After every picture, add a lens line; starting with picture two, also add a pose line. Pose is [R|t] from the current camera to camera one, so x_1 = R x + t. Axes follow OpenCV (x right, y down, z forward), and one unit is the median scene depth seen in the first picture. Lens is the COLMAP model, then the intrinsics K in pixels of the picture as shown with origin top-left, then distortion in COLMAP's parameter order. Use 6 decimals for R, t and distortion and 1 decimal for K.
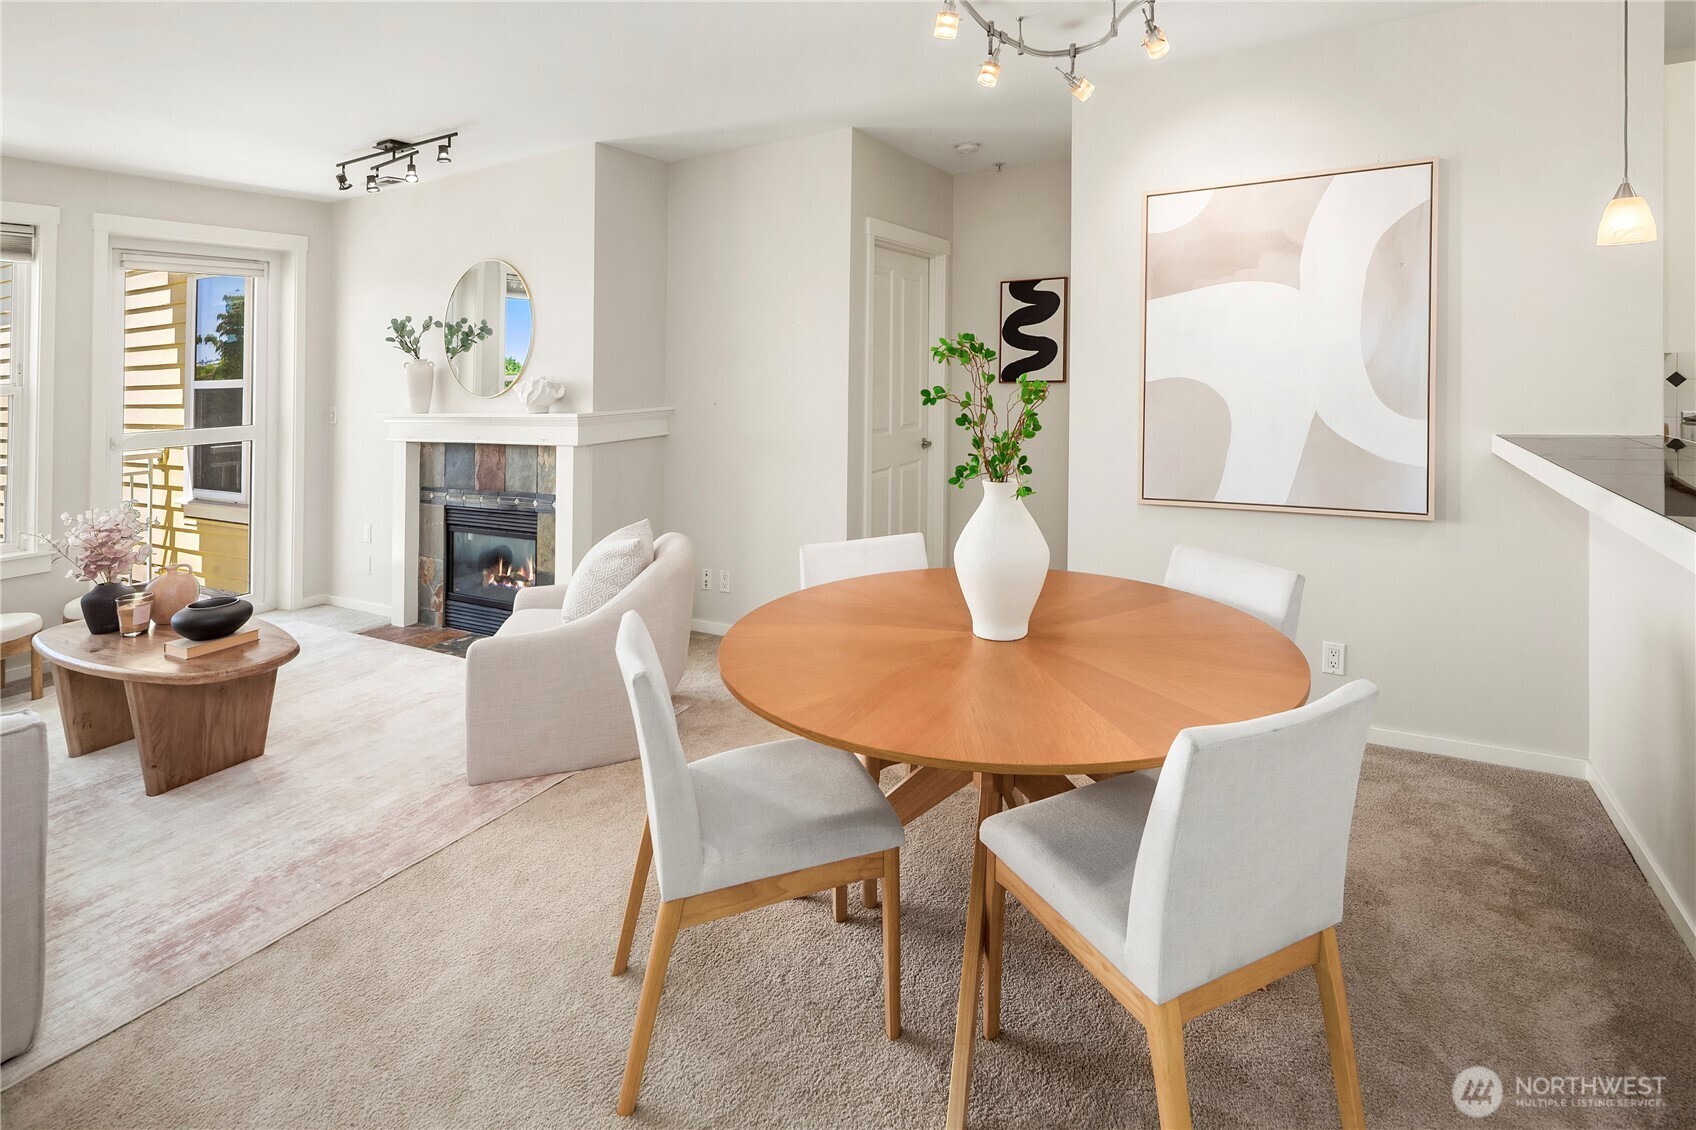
lens RADIAL K [[839.5, 0, 841.2], [0, 839.5, 360.5], [0, 0, 1]] dist [-0.001915, -0.000861]
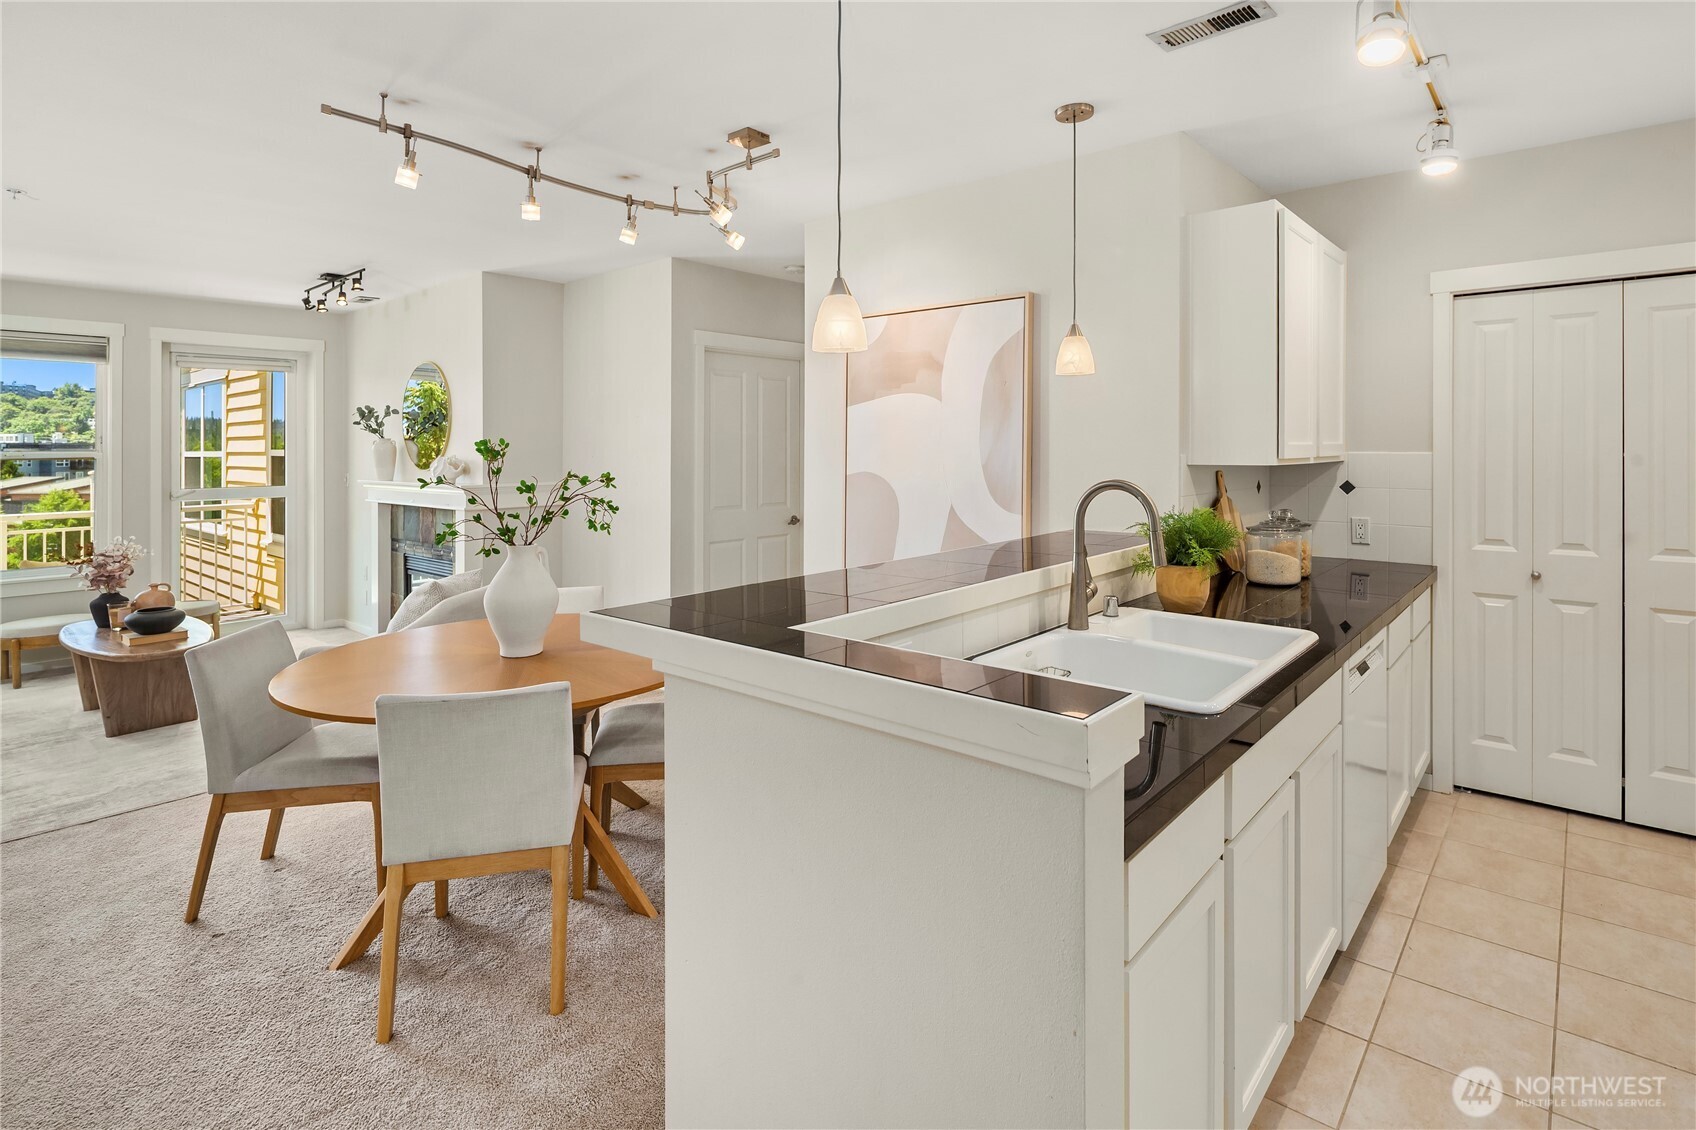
lens RADIAL K [[829.4, 0, 865.0], [0, 829.4, 449.4], [0, 0, 1]] dist [0.012381, -0.006213]
pose [[0.983794, 0.023942, -0.177696, 0.506005], [-0.020537, 0.999569, 0.020981, -0.030263], [0.178122, -0.016992, 0.983862, -0.133818]]
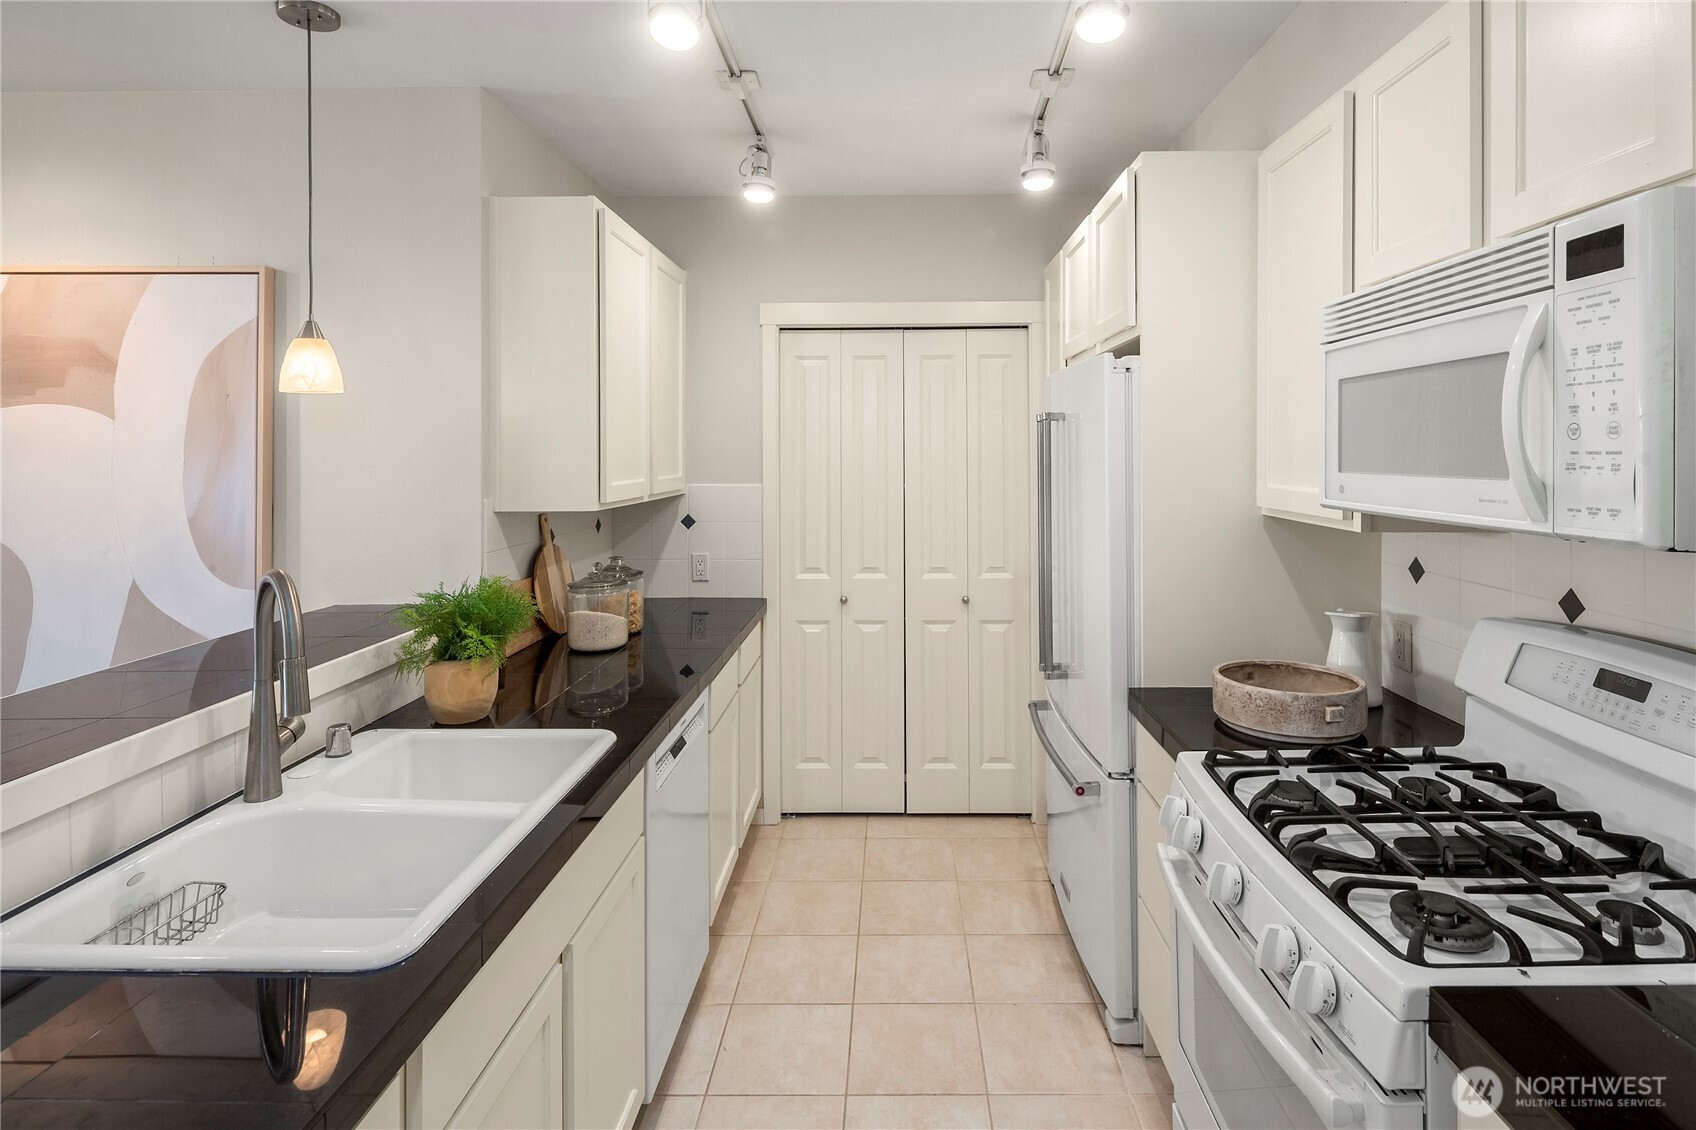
lens RADIAL K [[860.1, 0, 875.2], [0, 860.1, 446.4], [0, 0, 1]] dist [0.002858, -0.000317]
pose [[0.871596, 0.025738, 0.489548, 0.595712], [-0.025927, 0.999643, -0.006396, -0.056669], [-0.489538, -0.007118, 0.871953, -0.011086]]
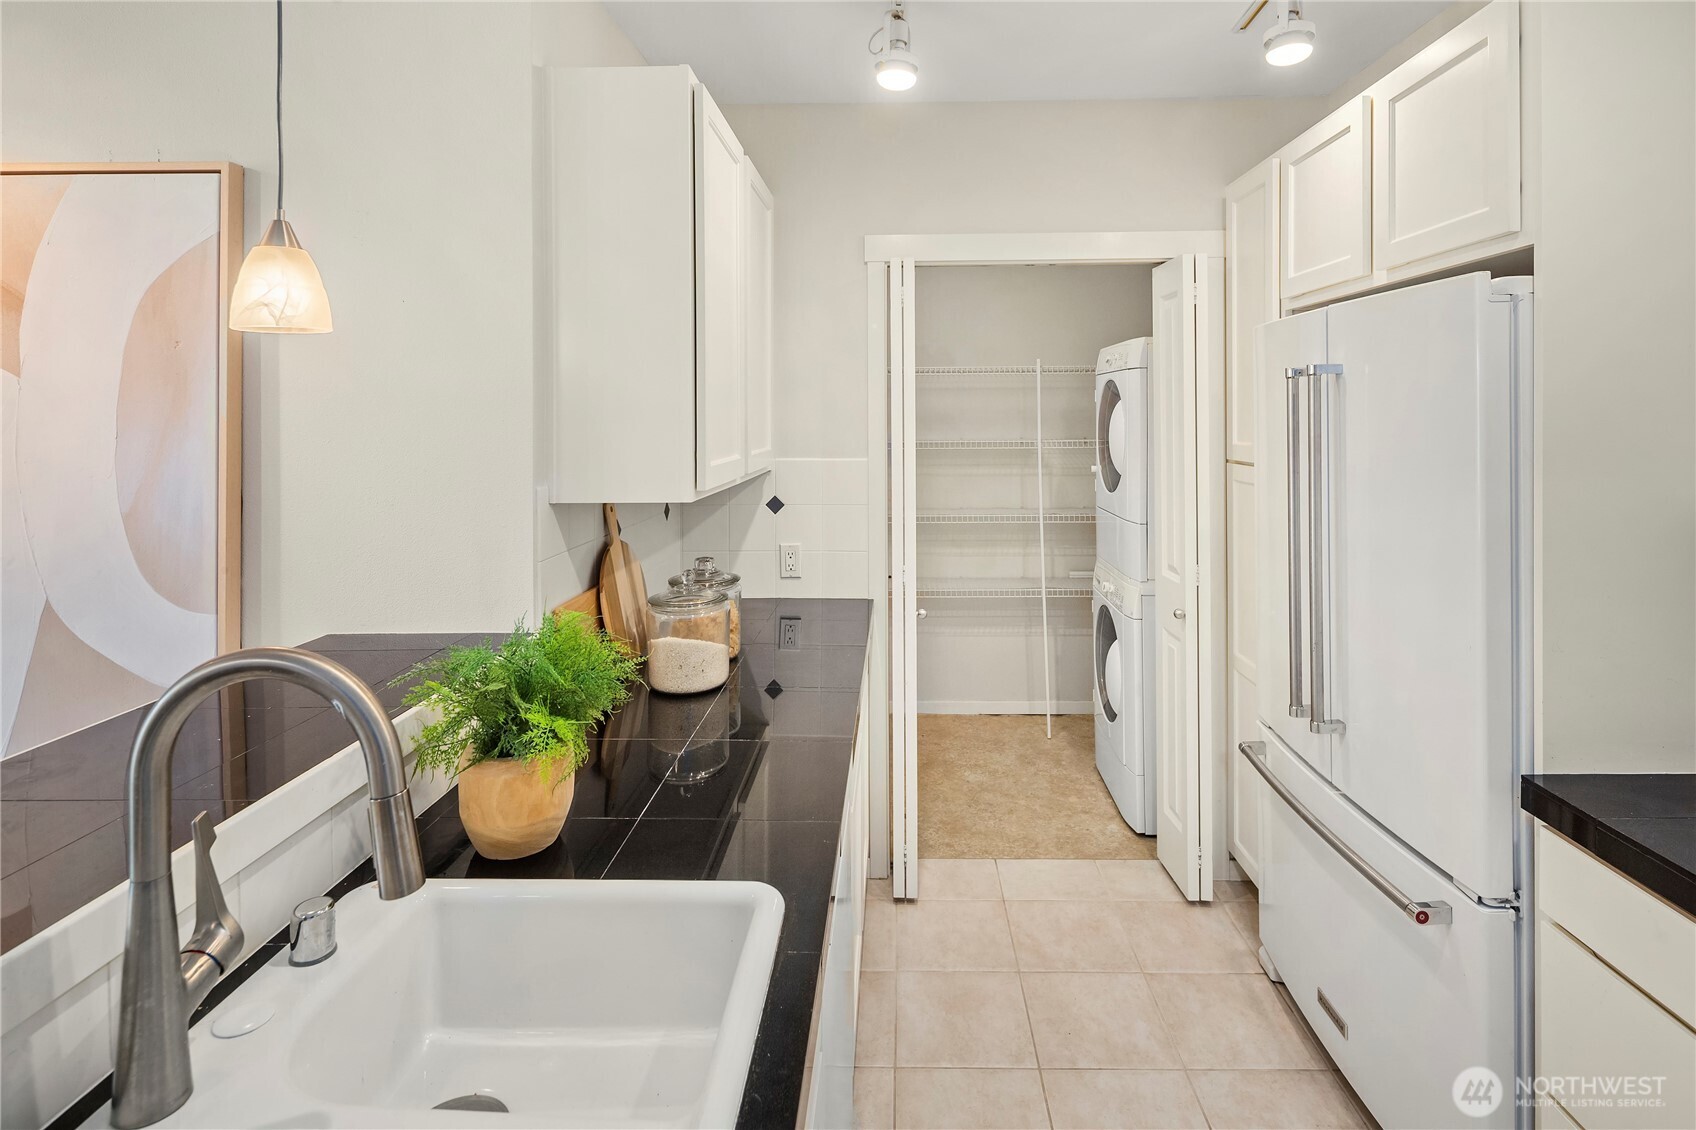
lens RADIAL K [[828.1, 0, 885.2], [0, 828.1, 411.7], [0, 0, 1]] dist [0.001001, -0.000196]
pose [[0.867506, 0.023557, 0.496869, 0.597193], [-0.023823, 0.999699, -0.005803, -0.055979], [-0.496857, -0.006802, 0.867806, 0.203915]]
